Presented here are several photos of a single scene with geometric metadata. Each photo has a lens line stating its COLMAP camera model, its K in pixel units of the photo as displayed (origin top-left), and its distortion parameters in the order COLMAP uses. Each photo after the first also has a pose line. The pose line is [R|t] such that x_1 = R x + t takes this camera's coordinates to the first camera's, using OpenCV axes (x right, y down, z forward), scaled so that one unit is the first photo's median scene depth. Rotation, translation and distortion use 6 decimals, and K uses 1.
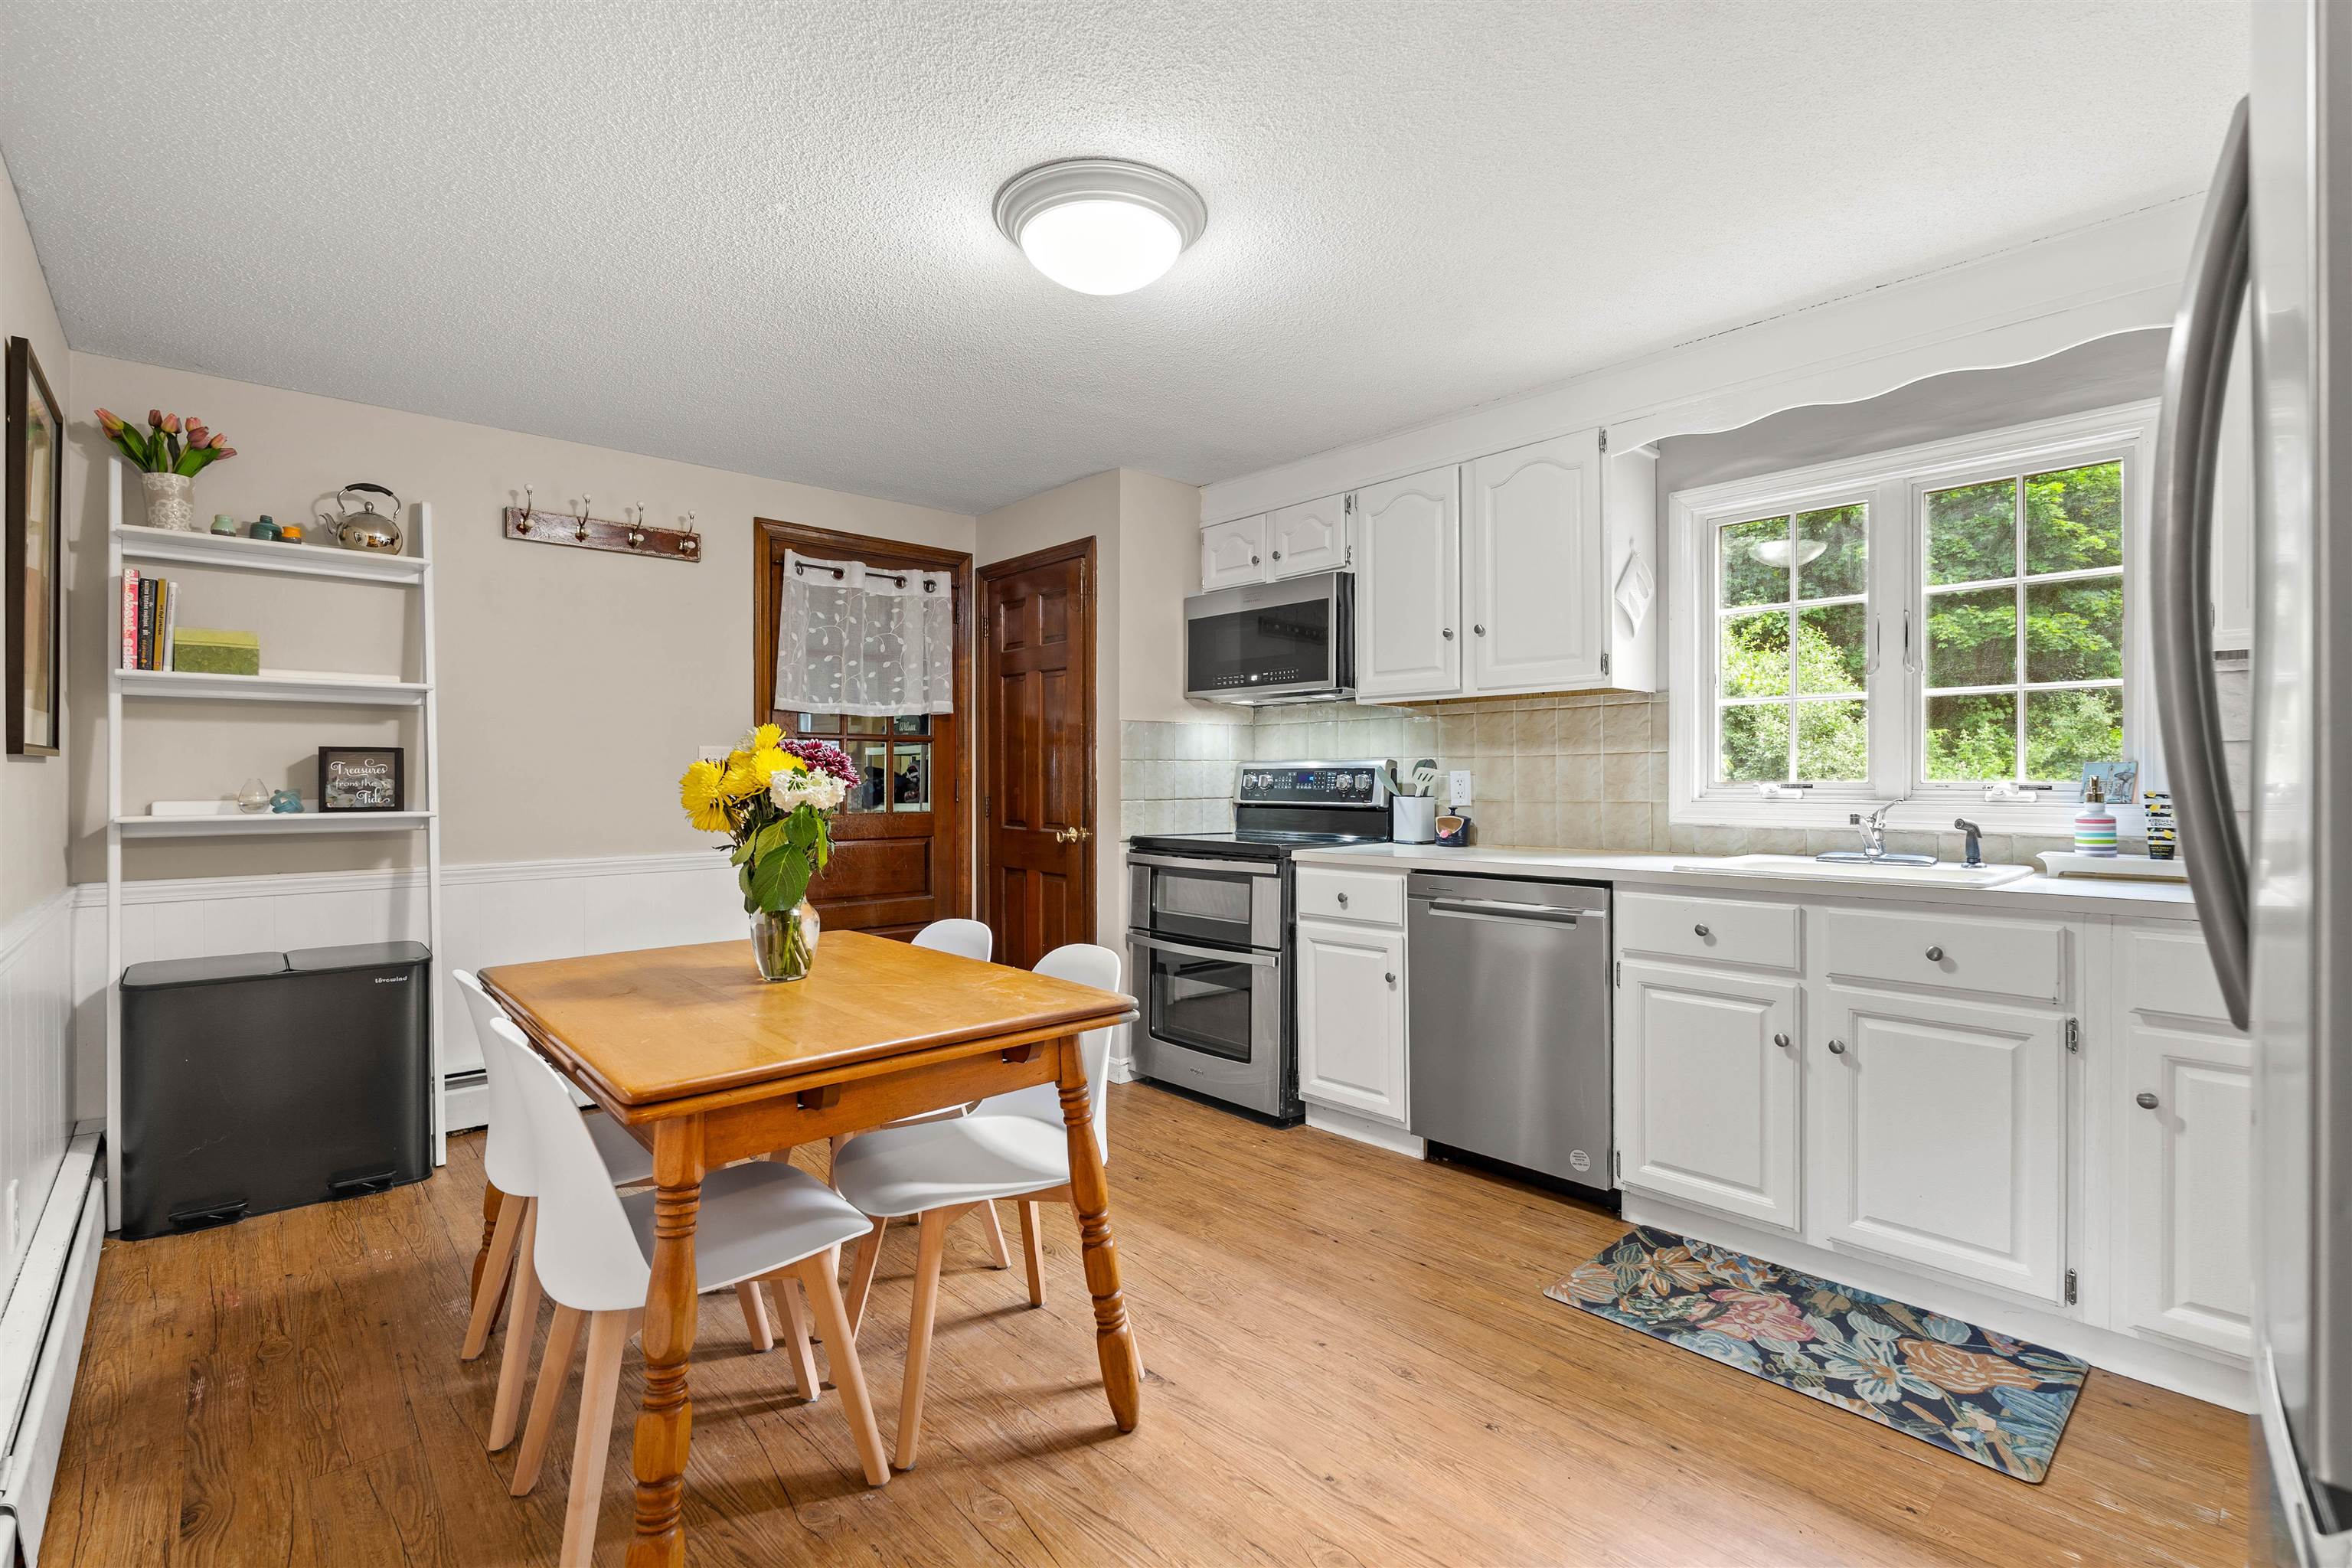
lens RADIAL K [[1054.4, 0, 1177.0], [0, 1054.4, 778.3], [0, 0, 1]] dist [-0.004449, 0.000666]
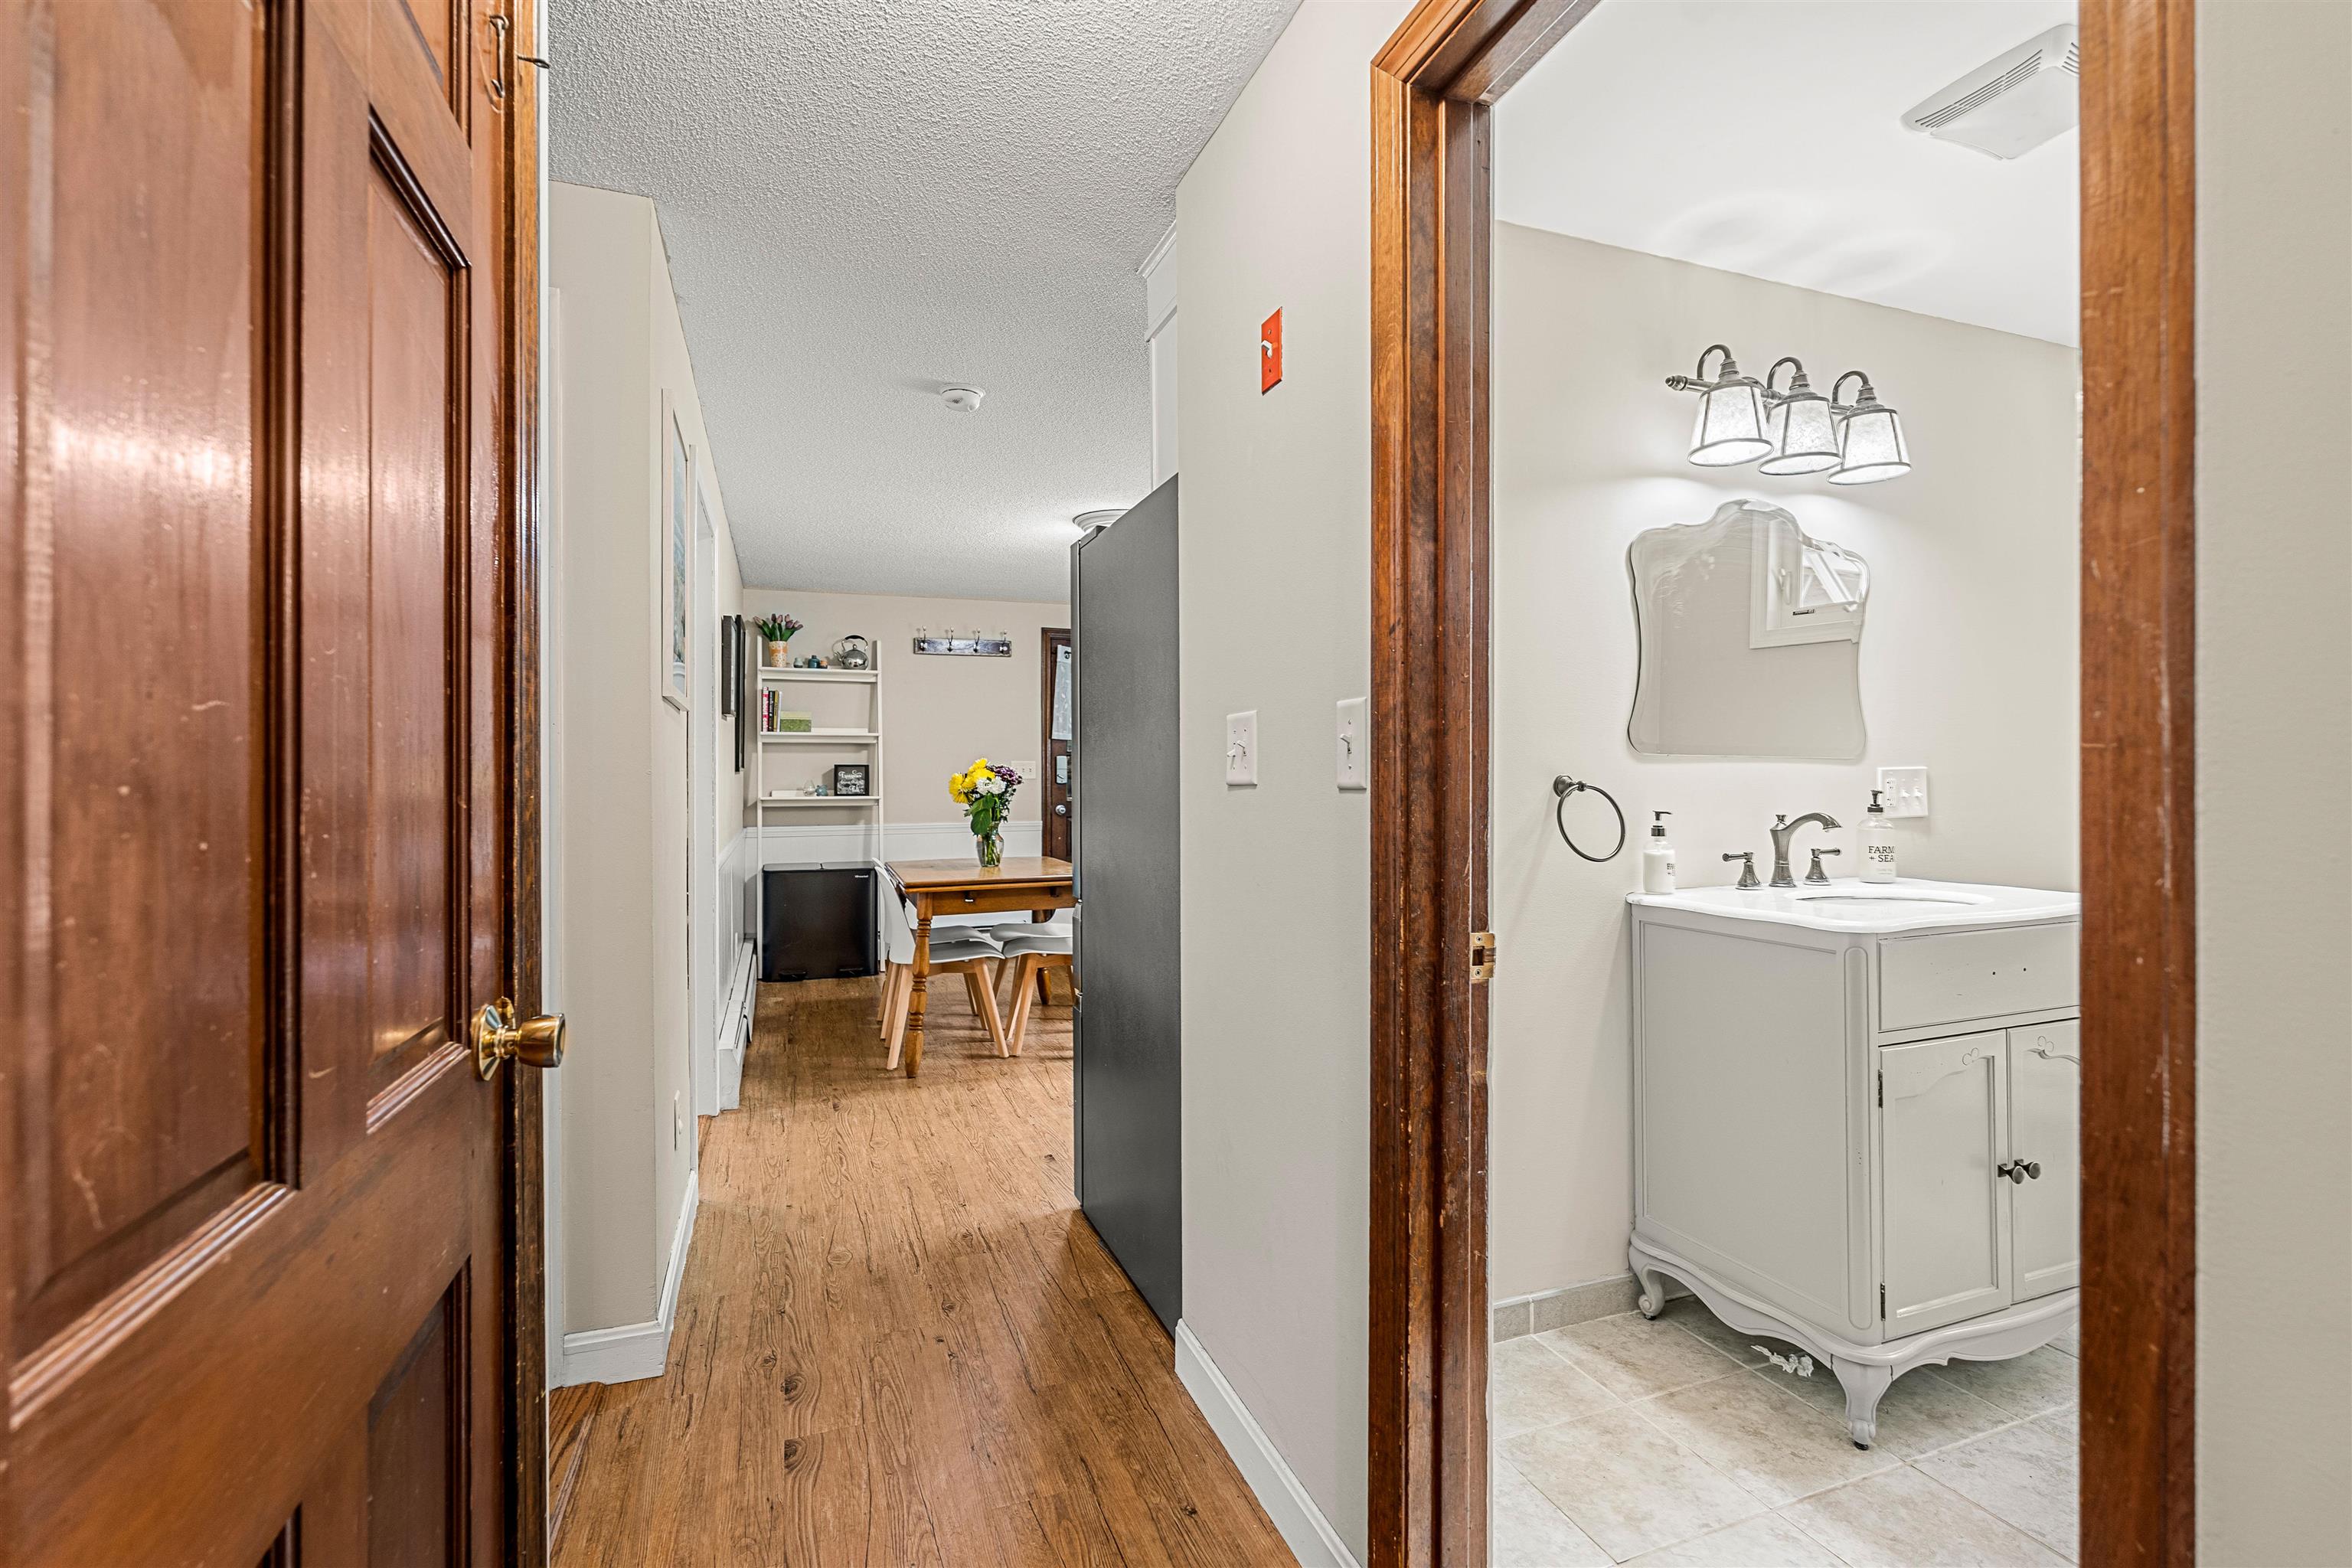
lens RADIAL K [[1054.4, 0, 1177.3], [0, 1054.4, 770.3], [0, 0, 1]] dist [-0.004449, 0.000666]
pose [[0.927298, -0.003337, -0.374309, 0.595852], [0.001158, 0.999981, -0.006045, -0.006252], [0.374322, 0.005173, 0.927285, -0.682129]]
